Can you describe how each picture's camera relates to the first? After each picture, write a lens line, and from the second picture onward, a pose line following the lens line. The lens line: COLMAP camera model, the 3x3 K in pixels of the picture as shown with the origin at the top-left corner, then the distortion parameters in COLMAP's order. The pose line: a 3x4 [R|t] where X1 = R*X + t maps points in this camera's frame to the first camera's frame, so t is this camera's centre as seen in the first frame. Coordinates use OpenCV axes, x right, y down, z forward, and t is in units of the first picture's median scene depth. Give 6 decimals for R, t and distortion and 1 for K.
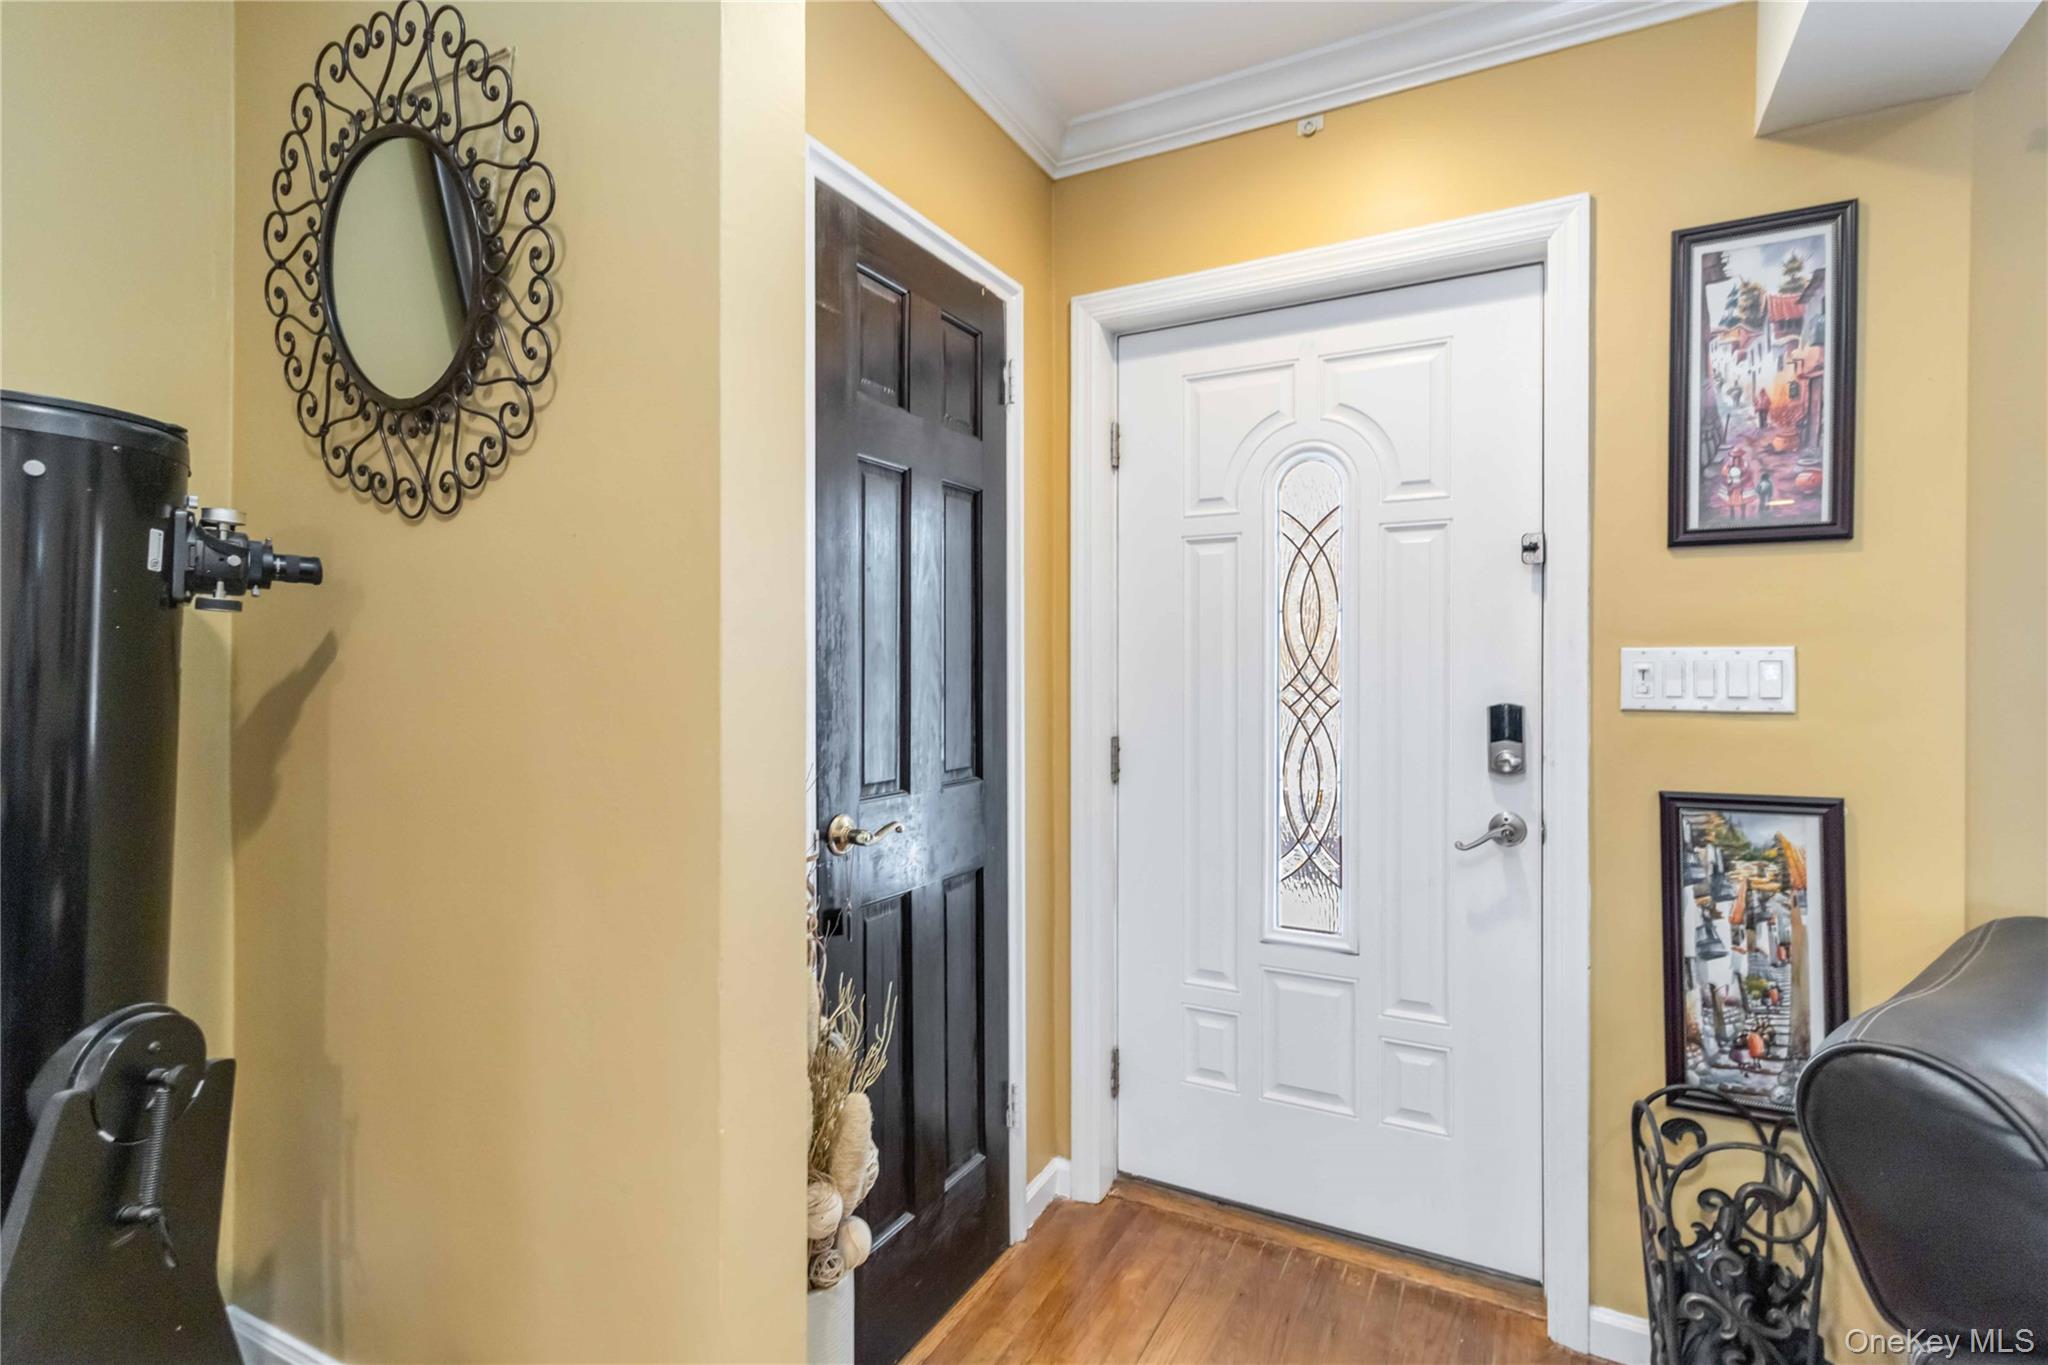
lens RADIAL K [[963.2, 0, 1041.3], [0, 963.2, 673.7], [0, 0, 1]] dist [0.004577, 0.001222]
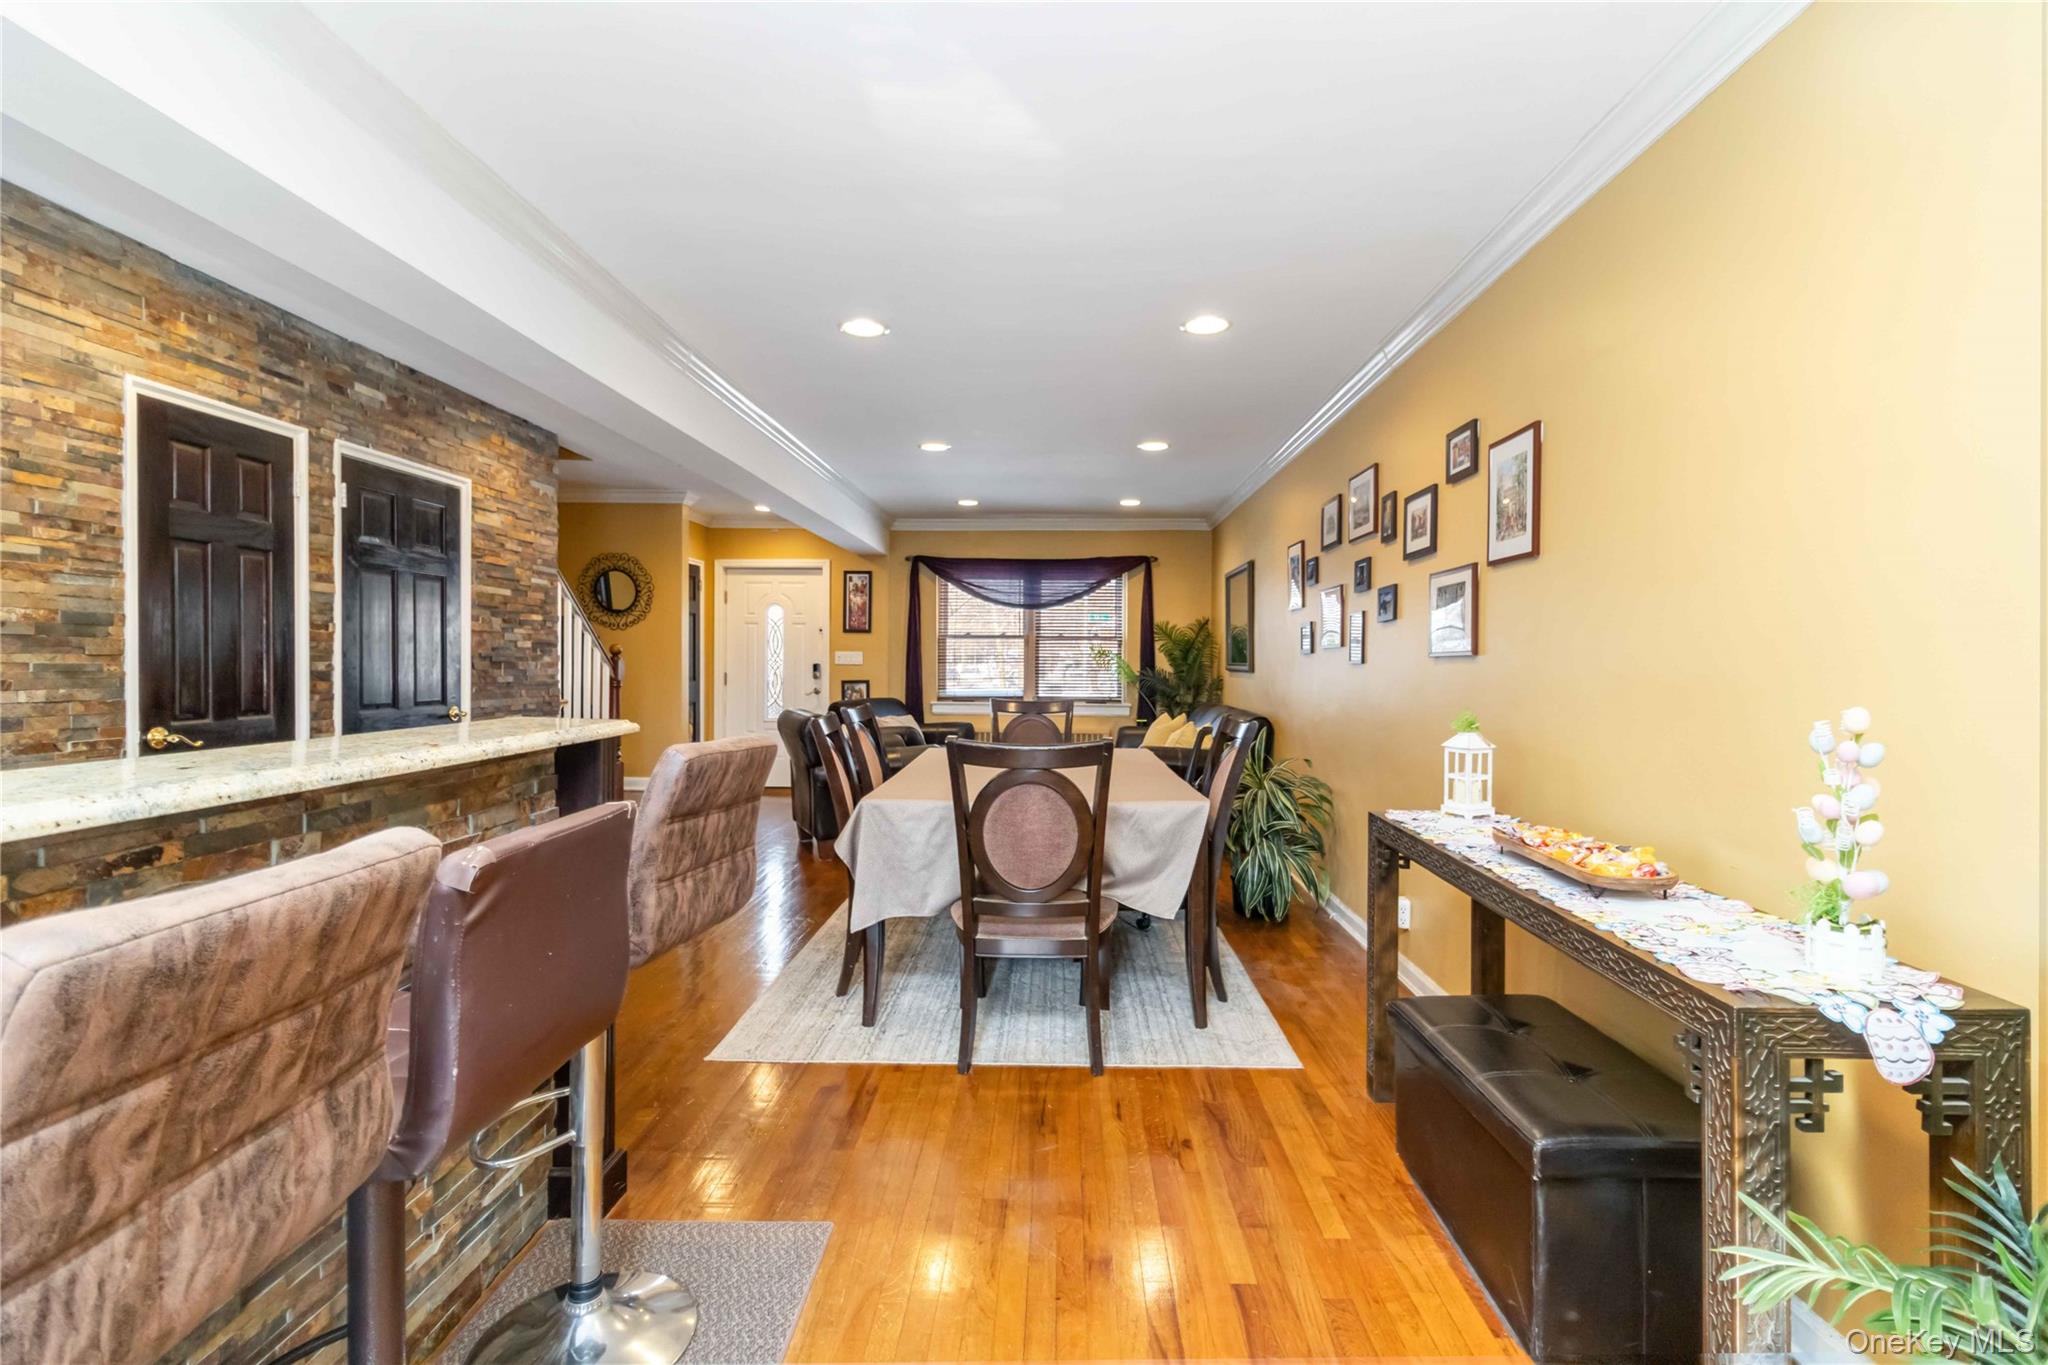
lens RADIAL K [[950.1, 0, 1044.6], [0, 950.1, 672.5], [0, 0, 1]] dist [0.000159, 0.000227]
pose [[0.895942, 0.000872, 0.444170, -0.636098], [-0.006107, 0.999928, 0.010355, 0.024391], [-0.444129, -0.011990, 0.895883, -4.037455]]
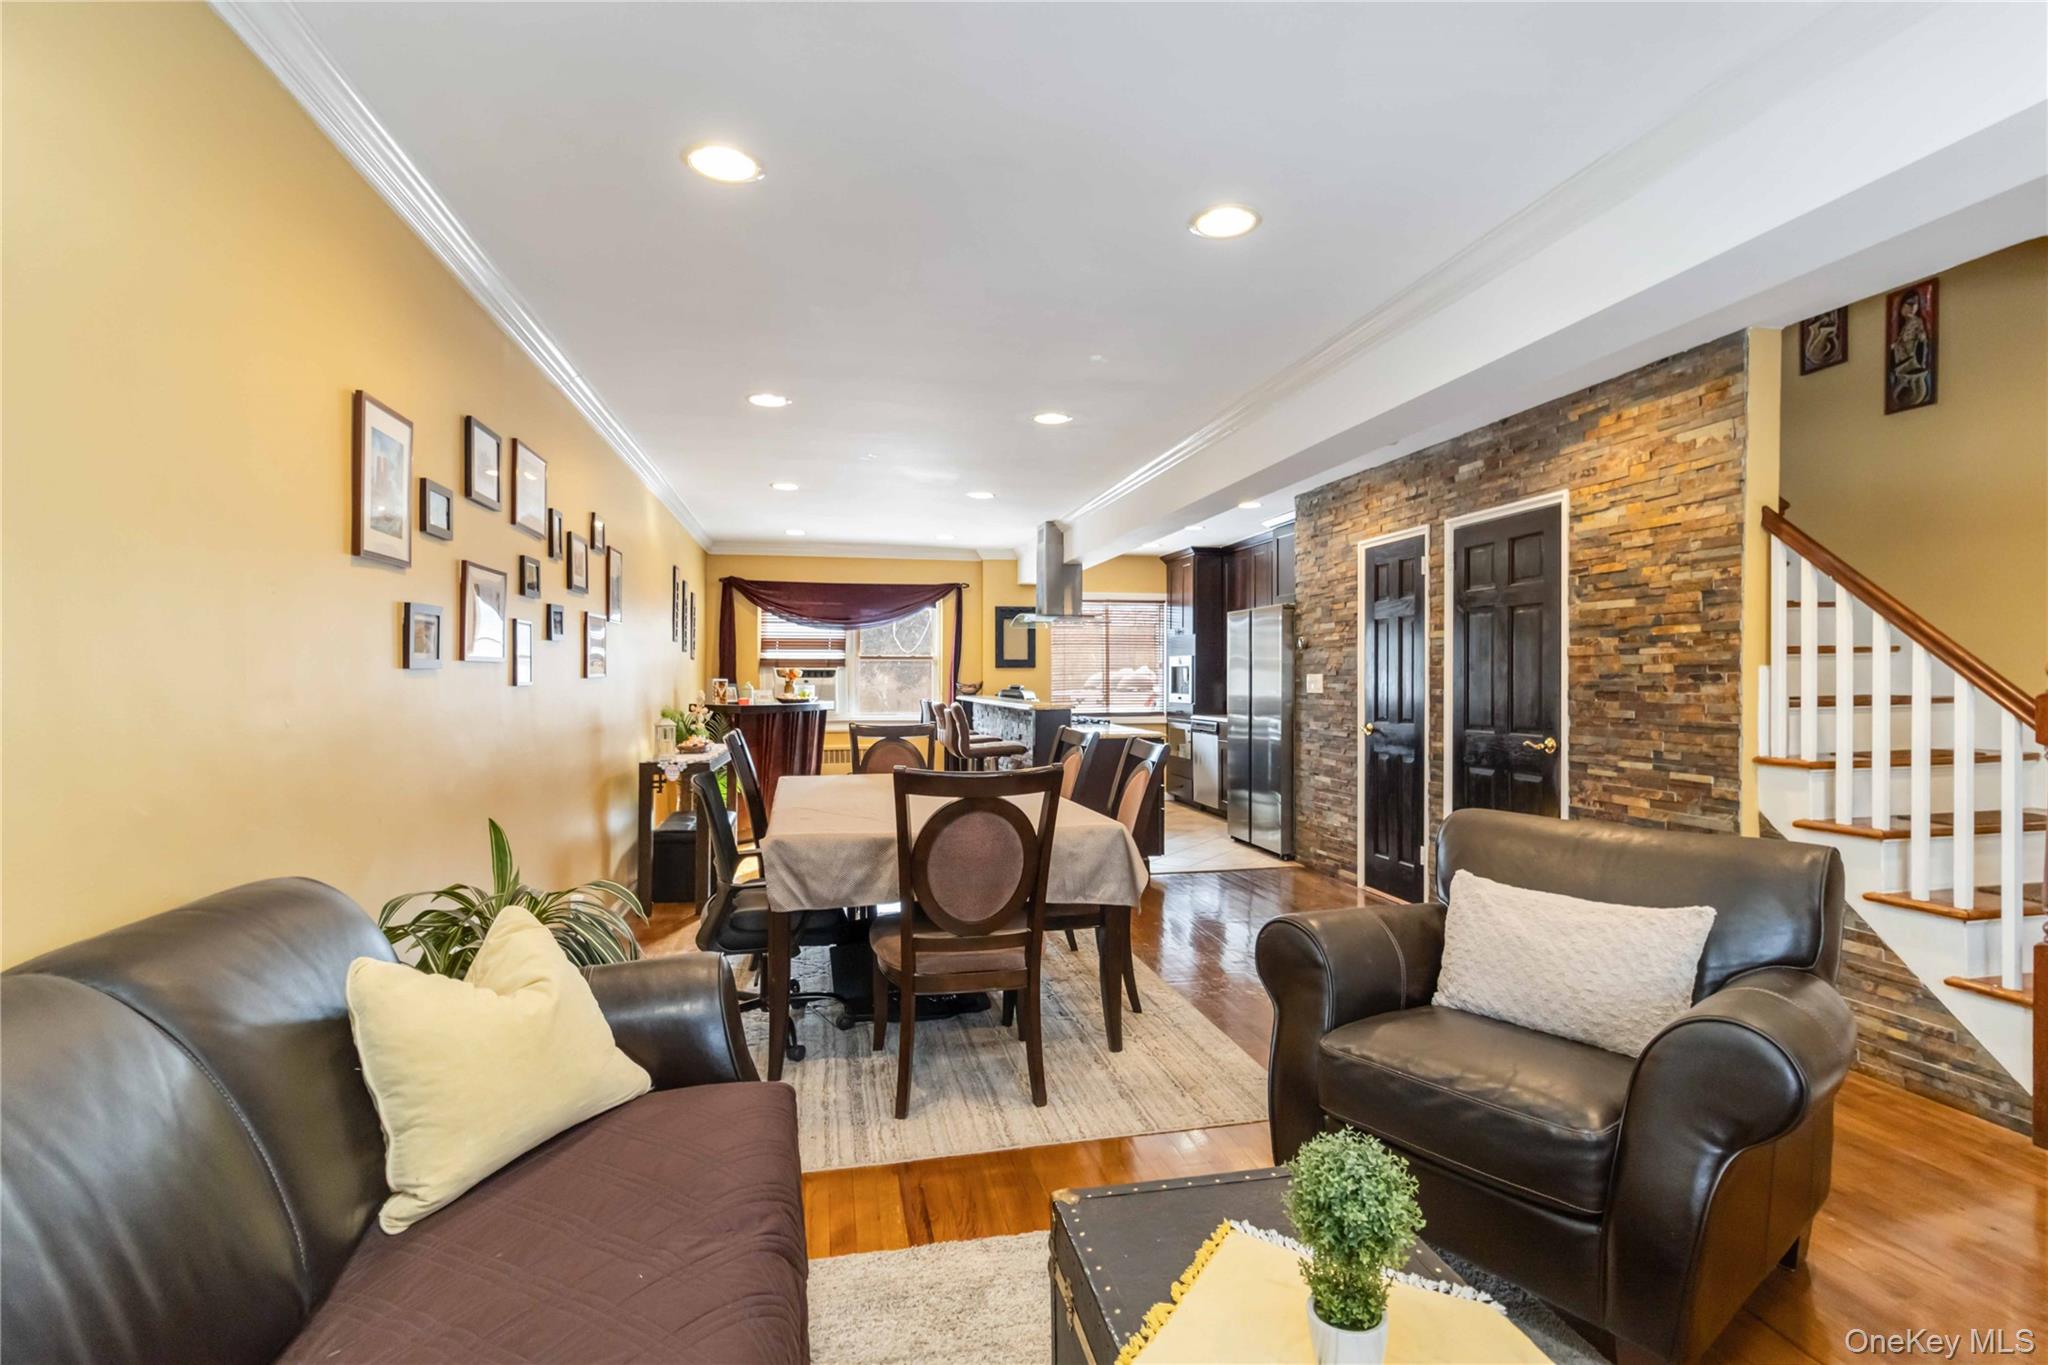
lens RADIAL K [[979.7, 0, 1035.9], [0, 979.7, 674.6], [0, 0, 1]] dist [-0.001383, 0.000559]
pose [[-0.768303, -0.004292, -0.640072, 1.745521], [-0.003235, 0.999991, -0.002822, 0.001438], [0.640078, -0.000097, -0.768310, 0.159301]]
